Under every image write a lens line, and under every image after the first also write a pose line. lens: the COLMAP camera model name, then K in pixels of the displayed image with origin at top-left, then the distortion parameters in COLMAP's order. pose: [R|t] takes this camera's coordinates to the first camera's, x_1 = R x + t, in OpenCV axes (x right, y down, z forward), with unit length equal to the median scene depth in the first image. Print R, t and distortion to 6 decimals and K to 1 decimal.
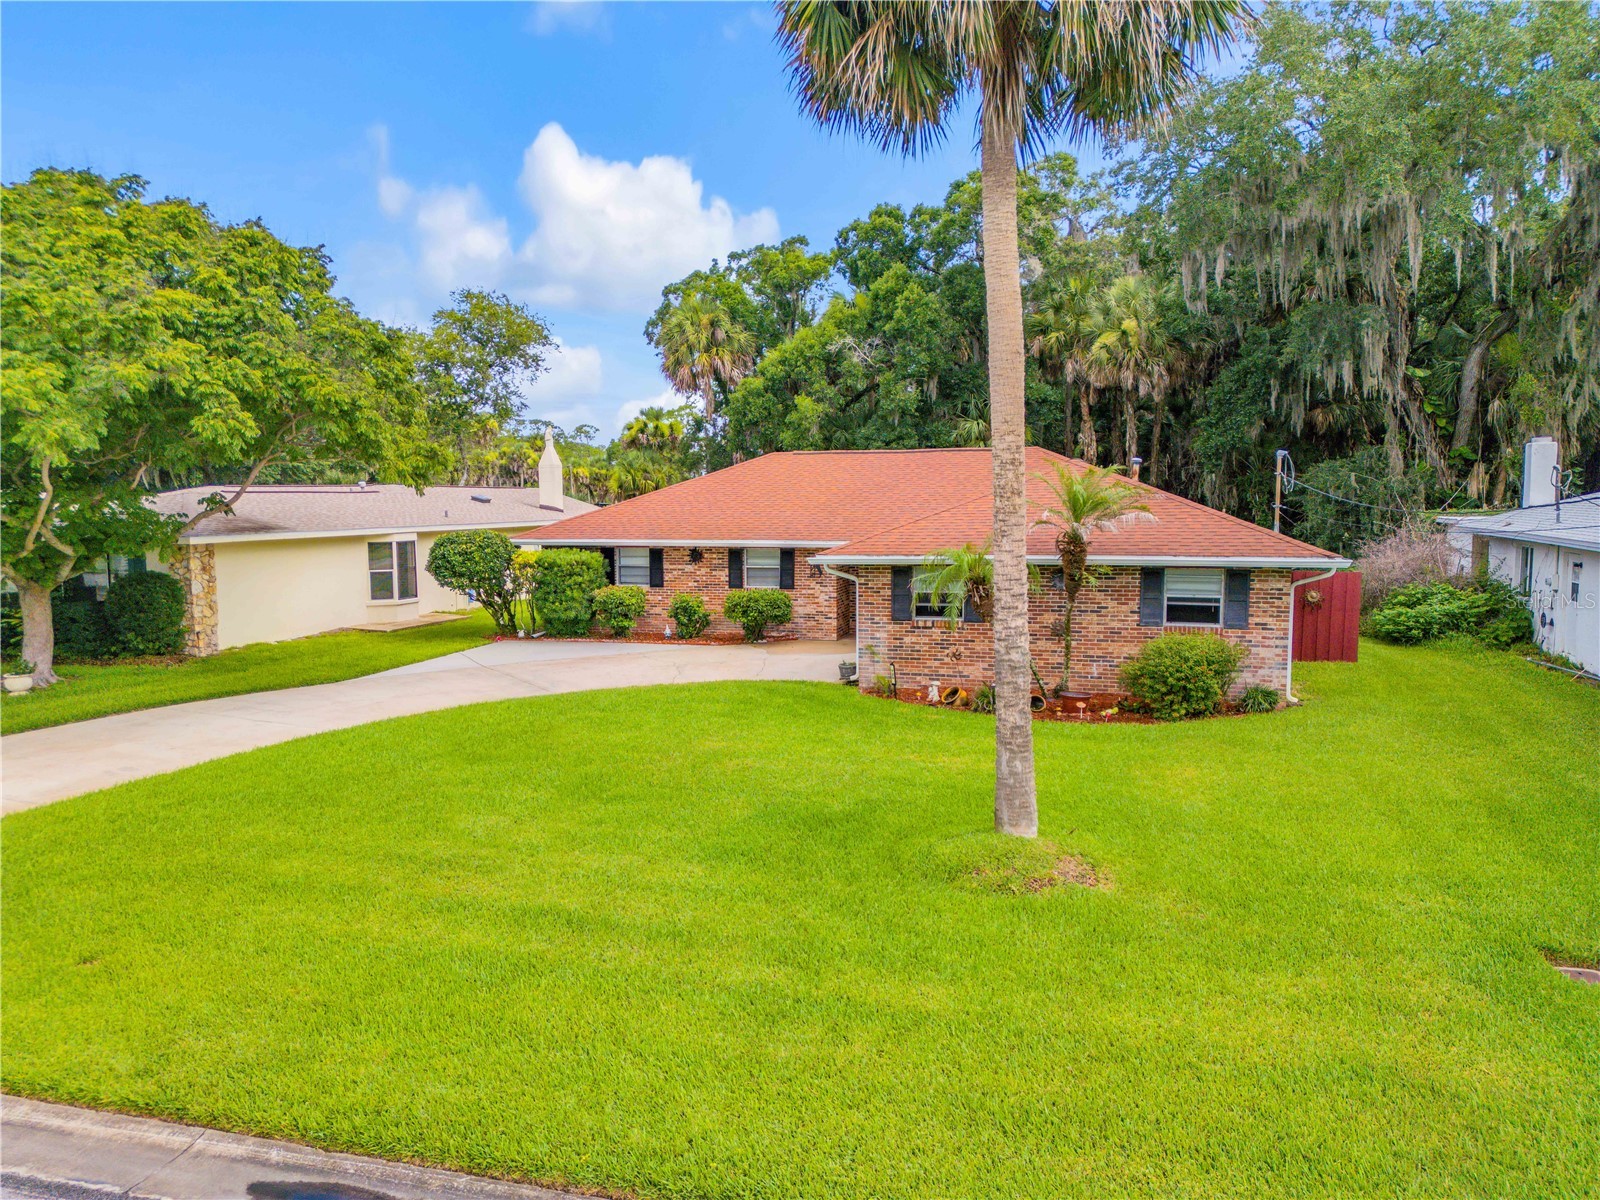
lens RADIAL K [[1120.2, 0, 798.8], [0, 1120.2, 598.9], [0, 0, 1]] dist [0.083920, -0.085298]
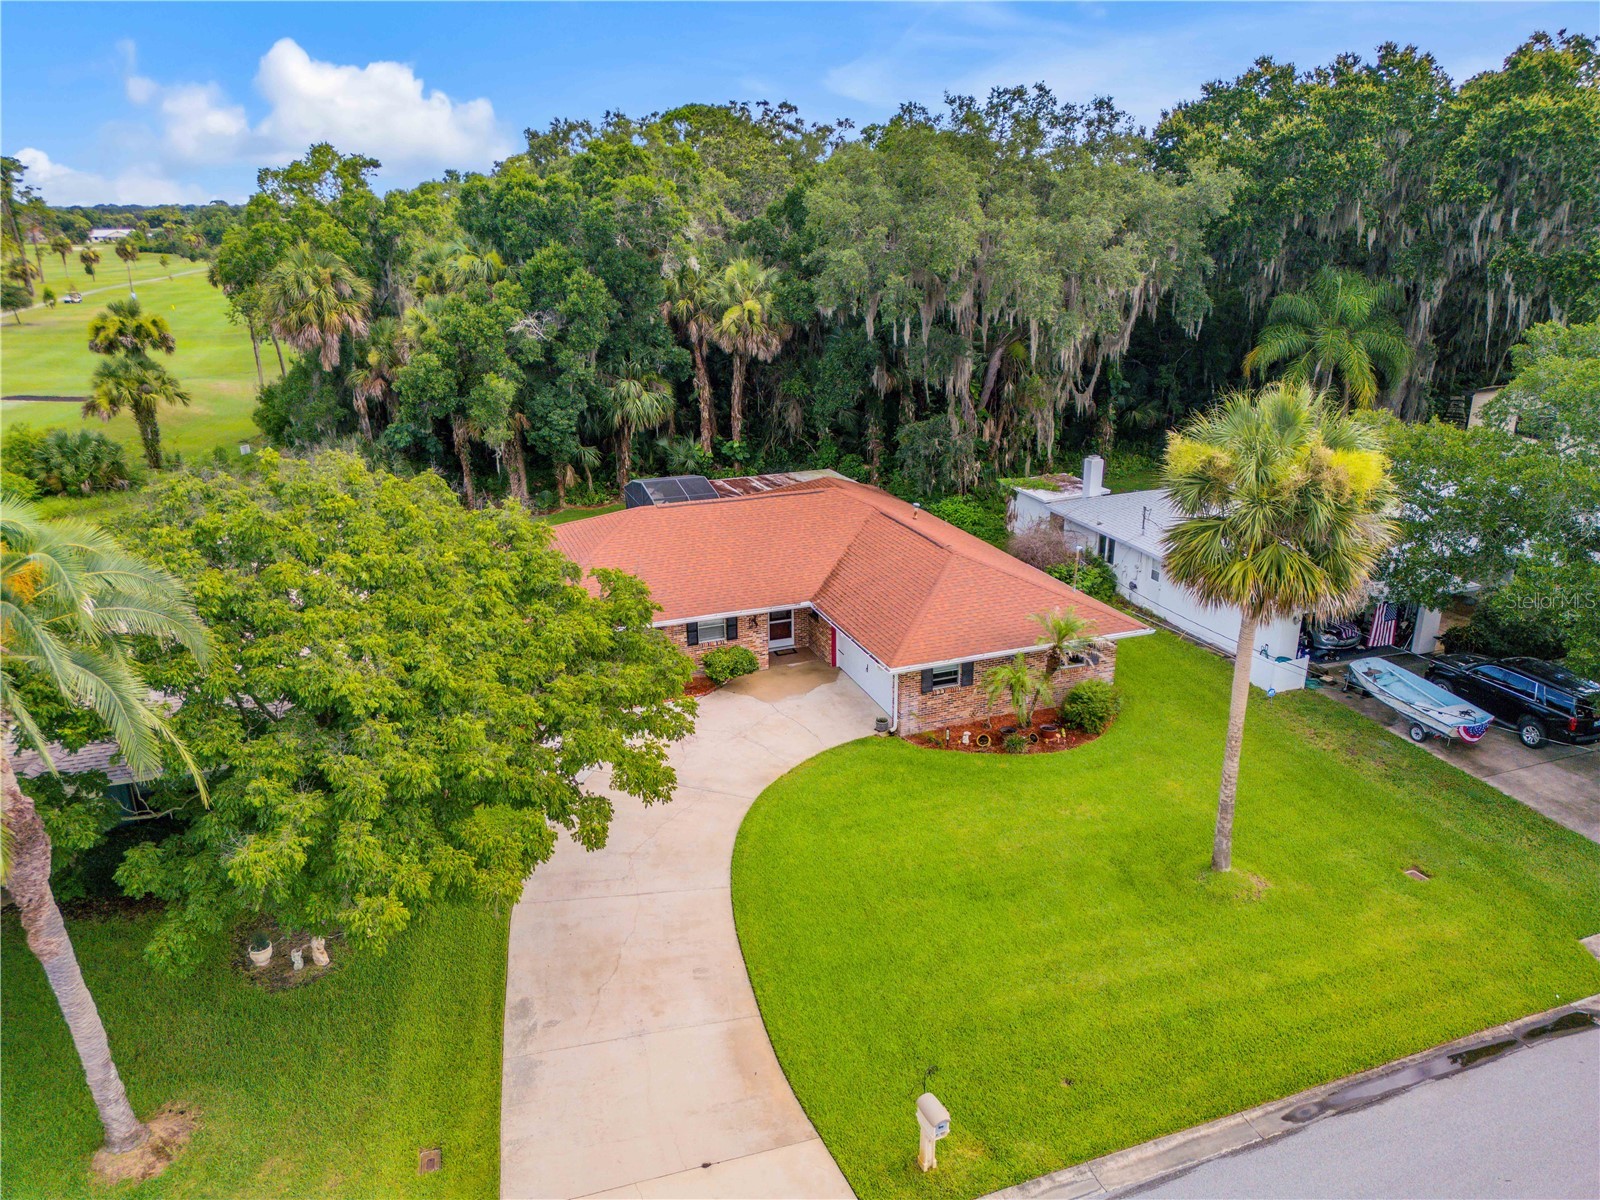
lens RADIAL K [[1120.2, 0, 798.8], [0, 1120.2, 598.9], [0, 0, 1]] dist [0.083920, -0.085298]
pose [[0.805381, -0.194486, 0.559943, -0.686931], [0.058194, 0.966021, 0.251826, -0.389146], [-0.589893, -0.170231, 0.789333, -0.095785]]
